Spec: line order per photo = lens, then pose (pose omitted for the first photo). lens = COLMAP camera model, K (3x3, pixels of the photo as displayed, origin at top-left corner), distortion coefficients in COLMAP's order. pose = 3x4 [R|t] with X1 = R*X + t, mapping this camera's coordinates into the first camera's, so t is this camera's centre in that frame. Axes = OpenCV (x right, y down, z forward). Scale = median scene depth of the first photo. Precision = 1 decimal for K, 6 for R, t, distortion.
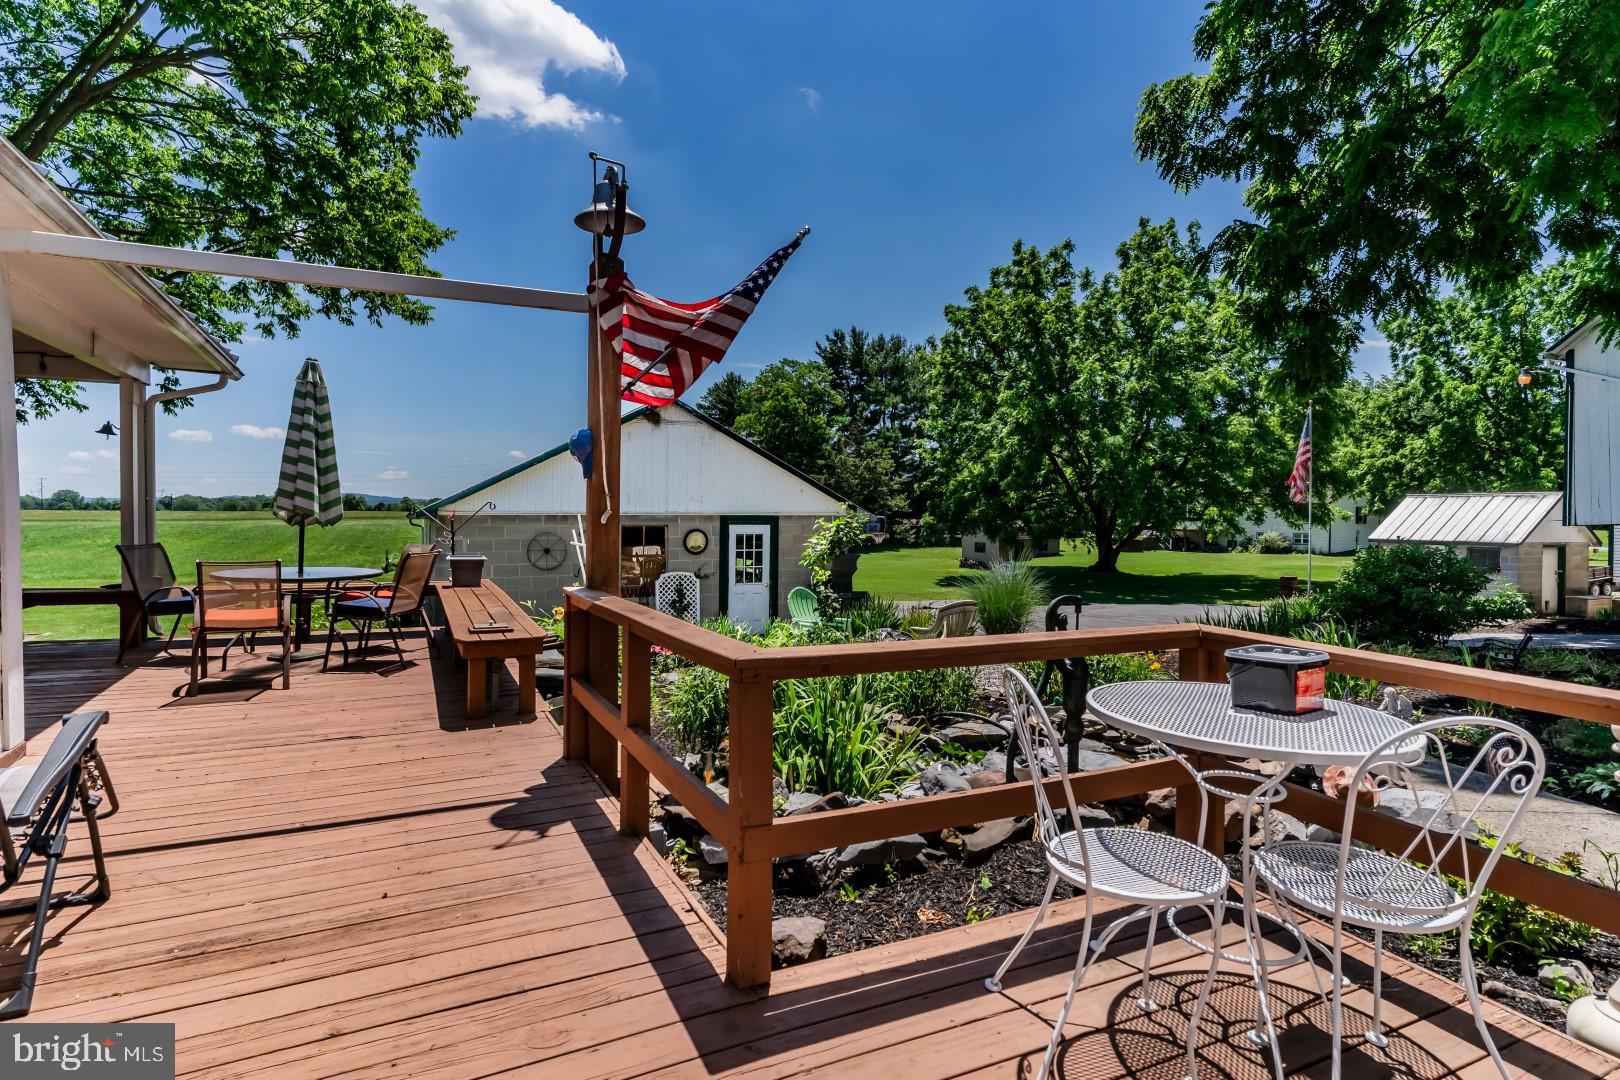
lens RADIAL K [[840.8, 0, 801.5], [0, 840.8, 520.5], [0, 0, 1]] dist [0.001023, 0.000584]
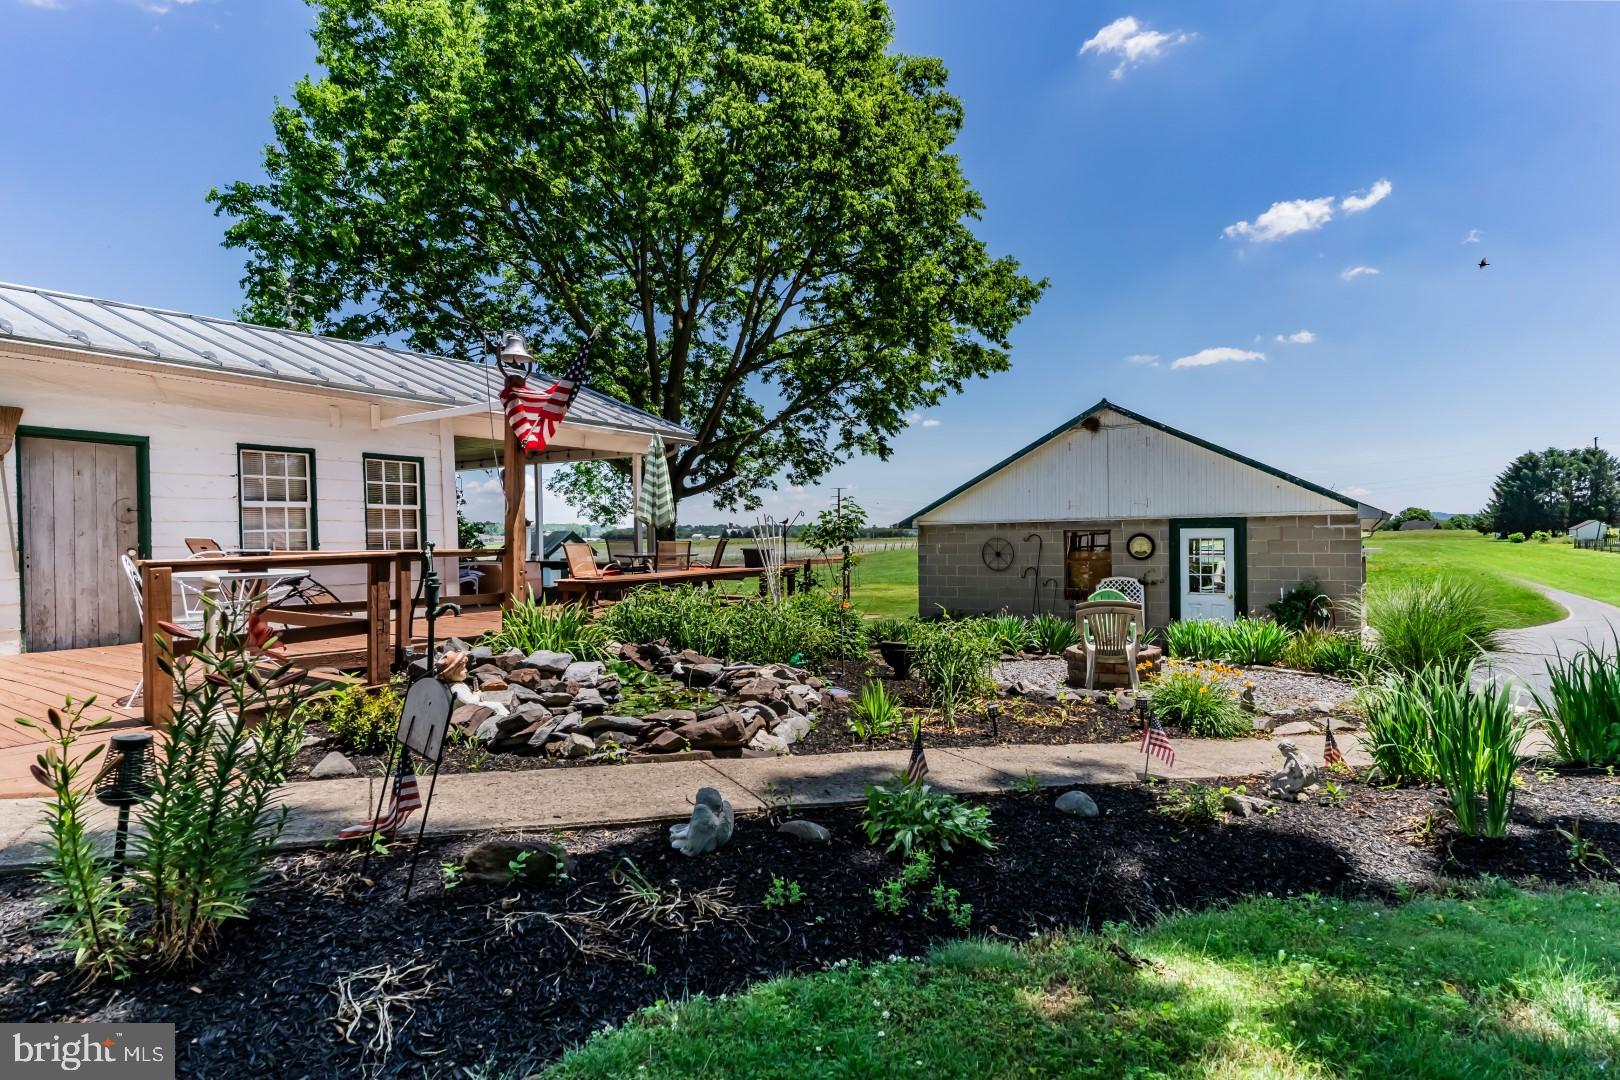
lens RADIAL K [[840.8, 0, 801.5], [0, 840.8, 520.5], [0, 0, 1]] dist [0.001023, 0.000584]
pose [[0.512733, -0.028852, -0.858063, 0.491406], [0.010715, 0.999572, -0.027208, 0.016335], [0.858481, 0.004756, 0.512822, 0.152706]]
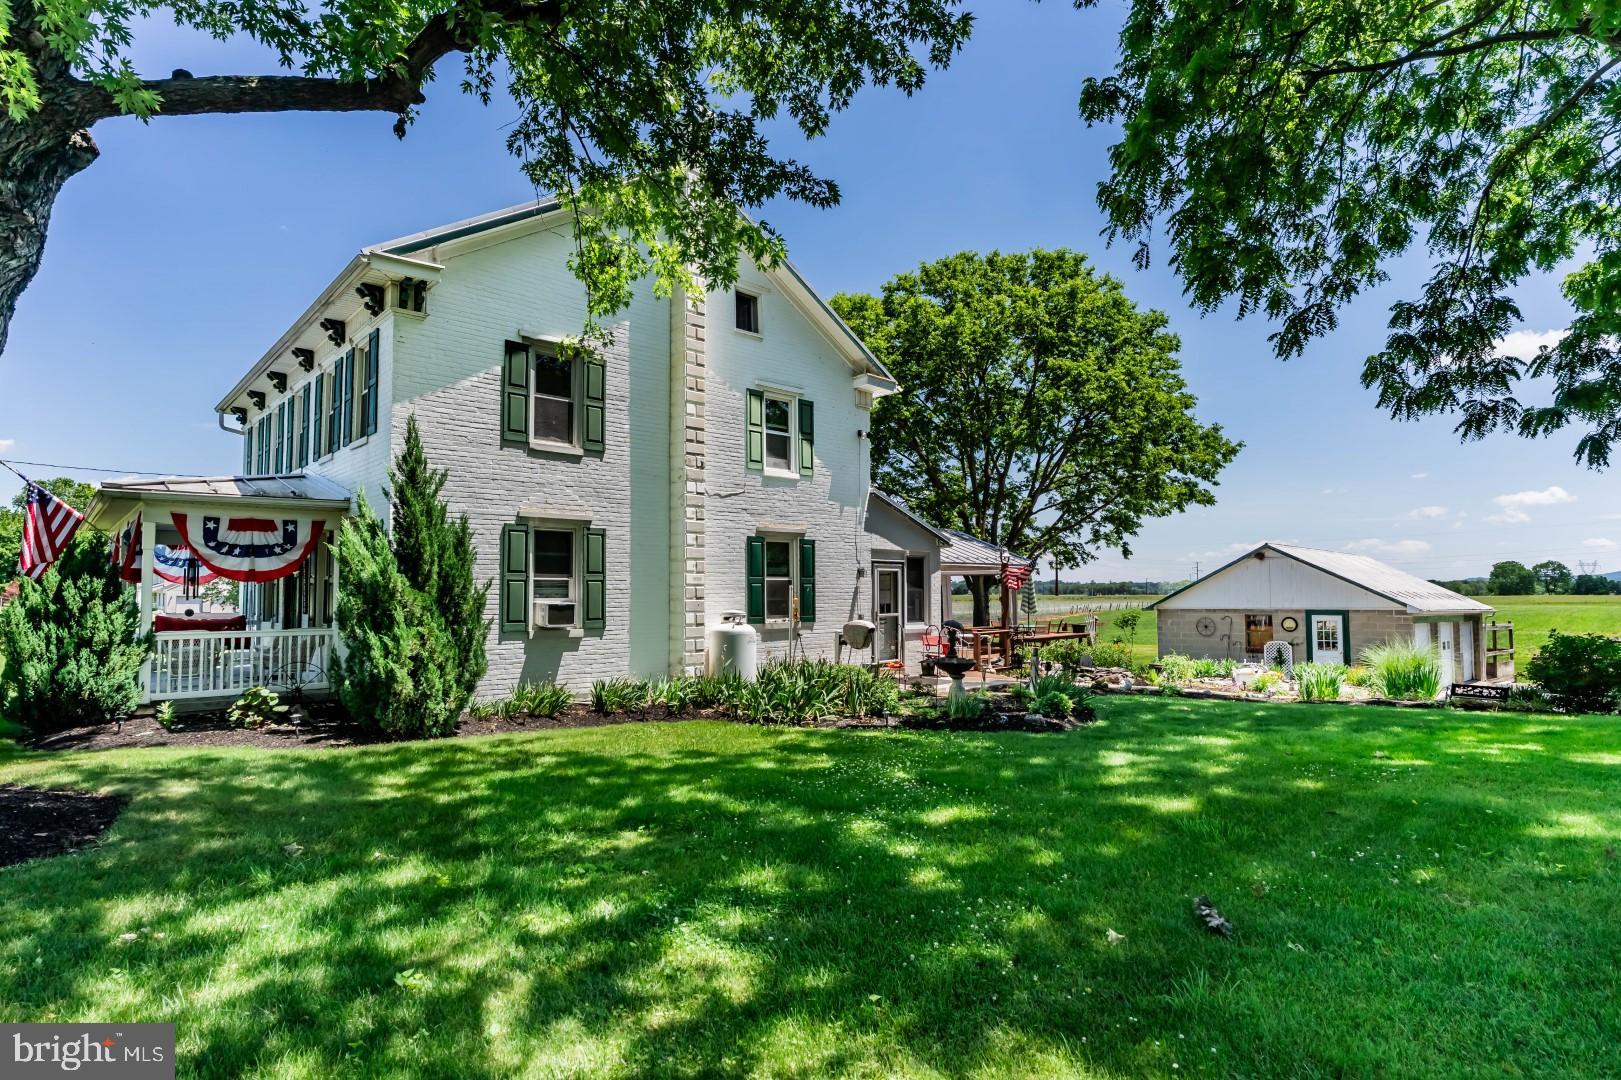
lens RADIAL K [[847.1, 0, 810.5], [0, 847.1, 540.0], [0, 0, 1]] dist [-0.000373, 0.000002]
pose [[0.301840, -0.066943, -0.951005, 1.237797], [0.004551, 0.997621, -0.068780, -0.033462], [0.953348, 0.016432, 0.301427, -0.494989]]
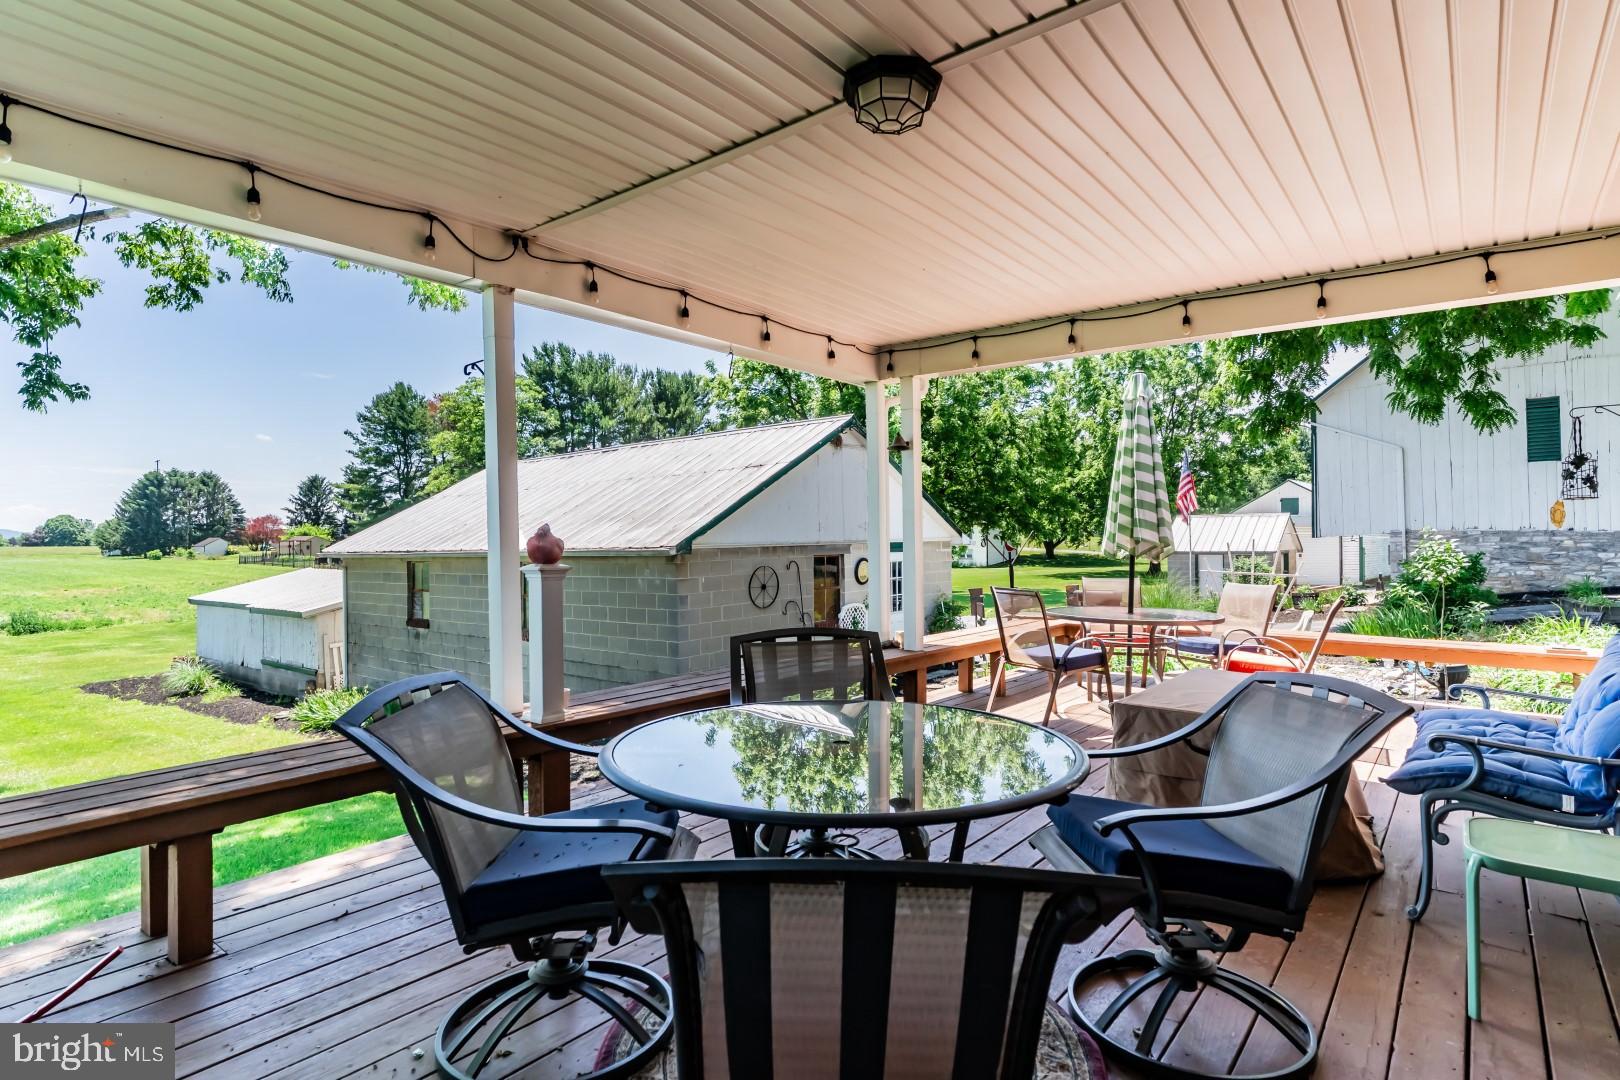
lens RADIAL K [[840.8, 0, 801.5], [0, 840.8, 520.5], [0, 0, 1]] dist [0.001023, 0.000584]
pose [[0.901092, -0.004005, 0.433610, -0.582046], [0.015227, 0.999633, -0.022411, -0.012227], [-0.433361, 0.026797, 0.900822, 0.148029]]
